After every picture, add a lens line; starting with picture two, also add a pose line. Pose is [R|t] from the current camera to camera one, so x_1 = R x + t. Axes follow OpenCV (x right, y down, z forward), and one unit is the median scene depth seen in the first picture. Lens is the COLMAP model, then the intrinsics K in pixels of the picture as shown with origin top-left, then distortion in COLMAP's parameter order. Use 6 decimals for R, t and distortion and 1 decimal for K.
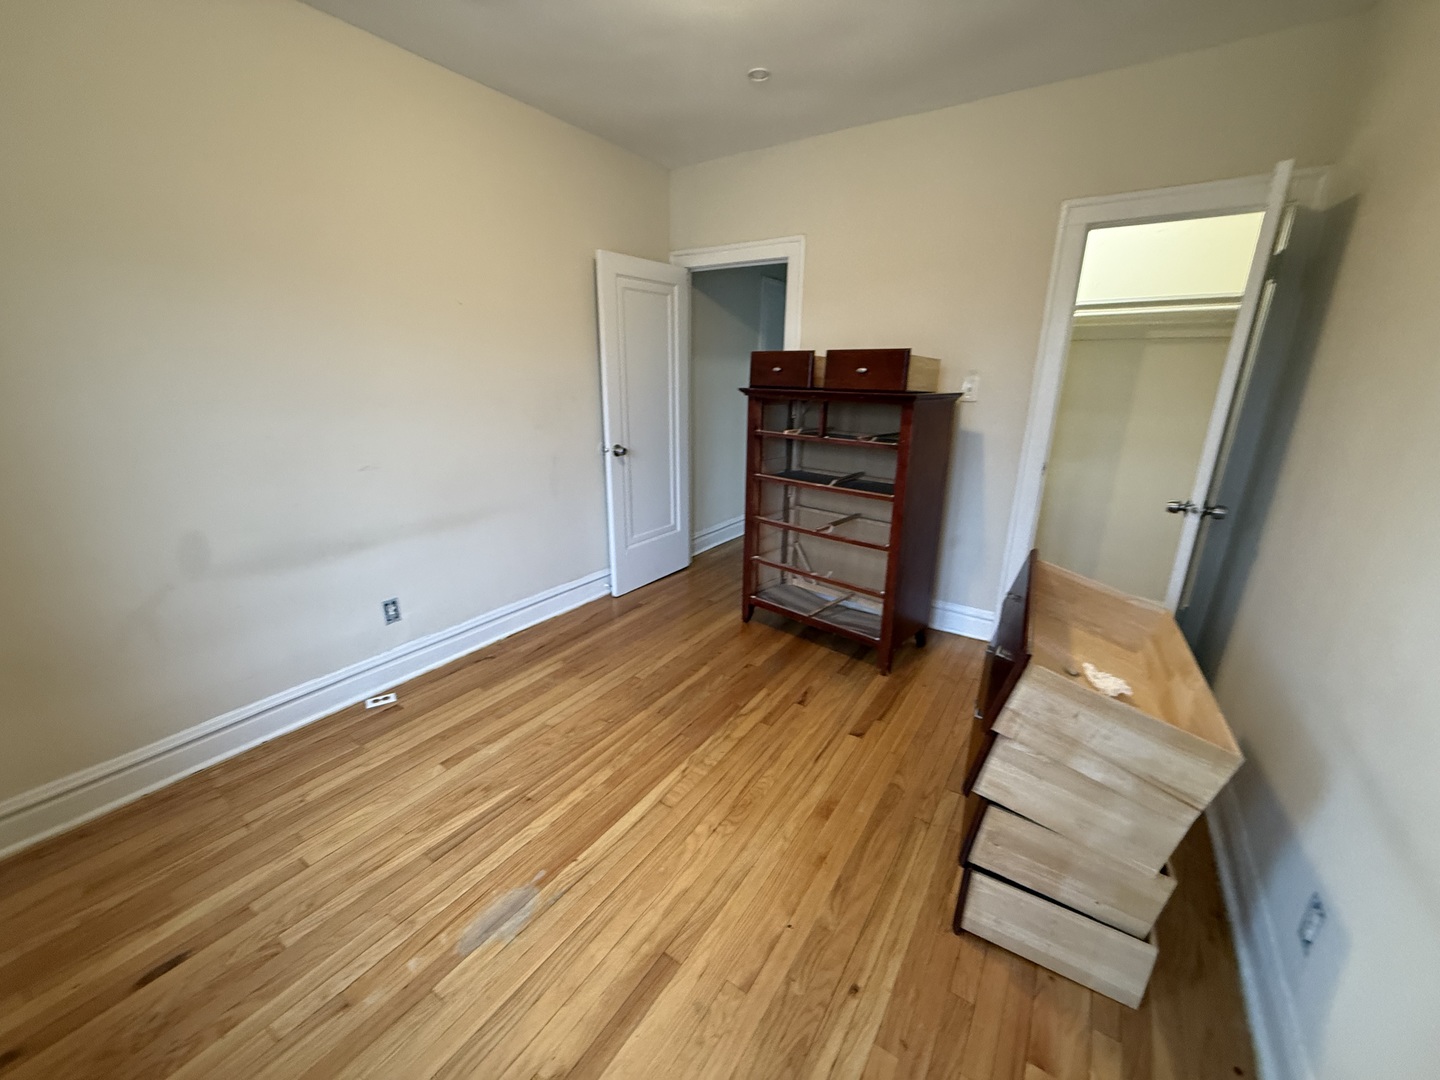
lens RADIAL K [[572.0, 0, 720.0], [0, 572.0, 540.0], [0, 0, 1]] dist [-0.001532, 0.000401]
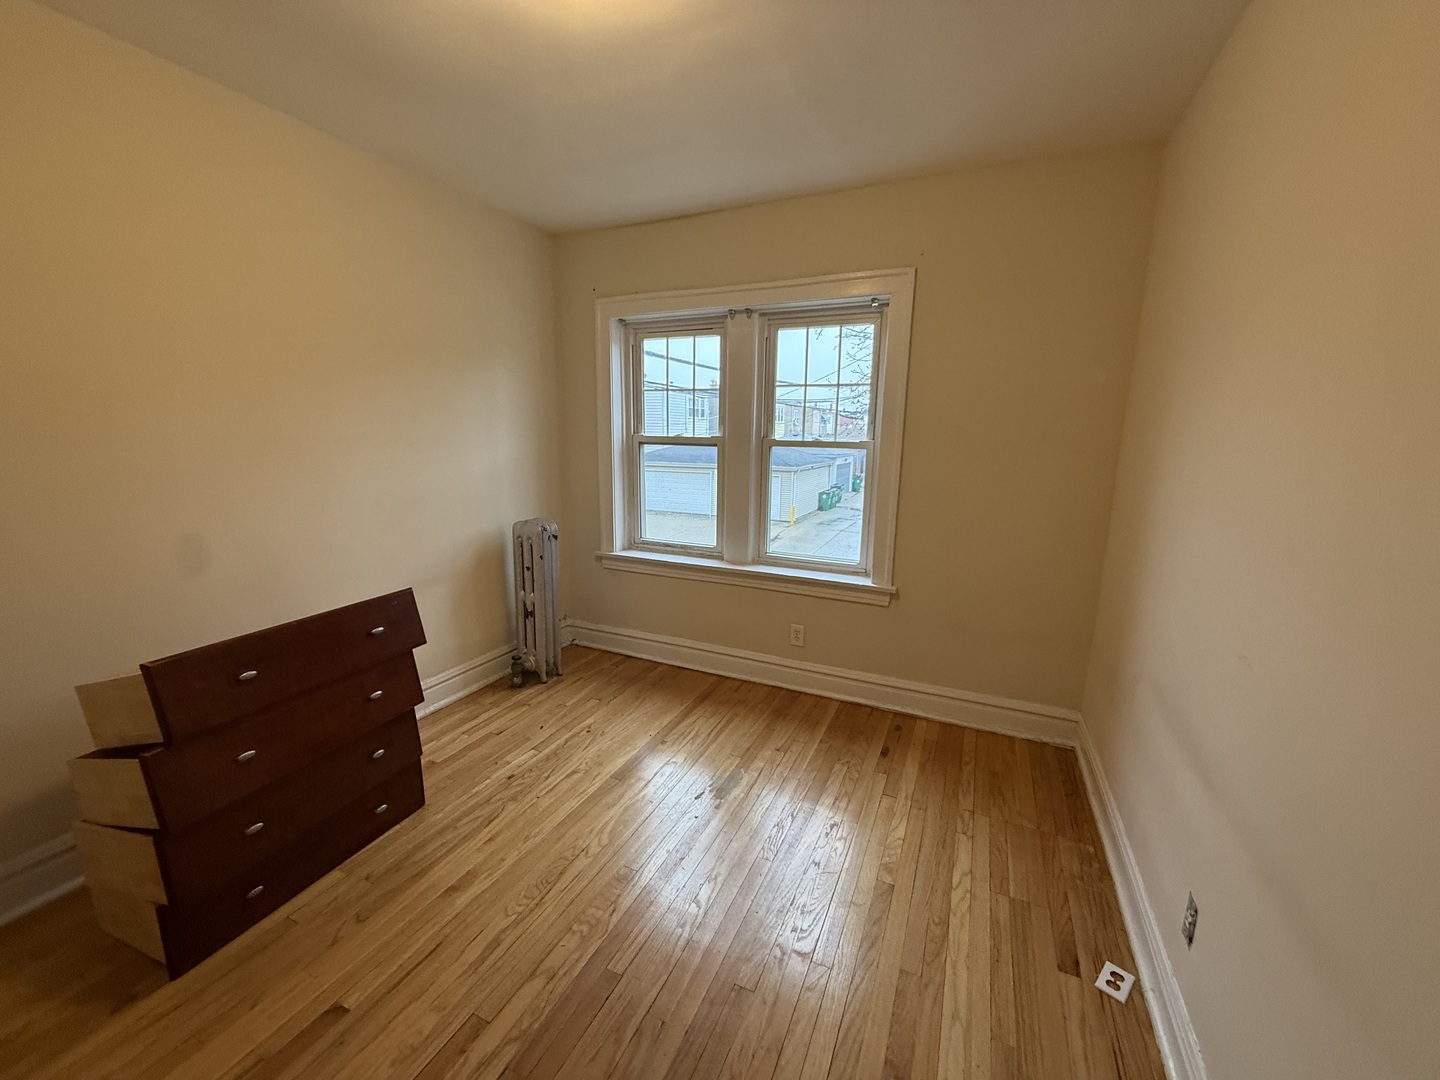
lens RADIAL K [[572.0, 0, 720.0], [0, 572.0, 540.0], [0, 0, 1]] dist [-0.001532, 0.000401]
pose [[-0.987906, 0.005298, -0.154965, -0.090436], [-0.067333, 0.885608, 0.459527, -0.478772], [0.139673, 0.464404, -0.874540, 1.507059]]
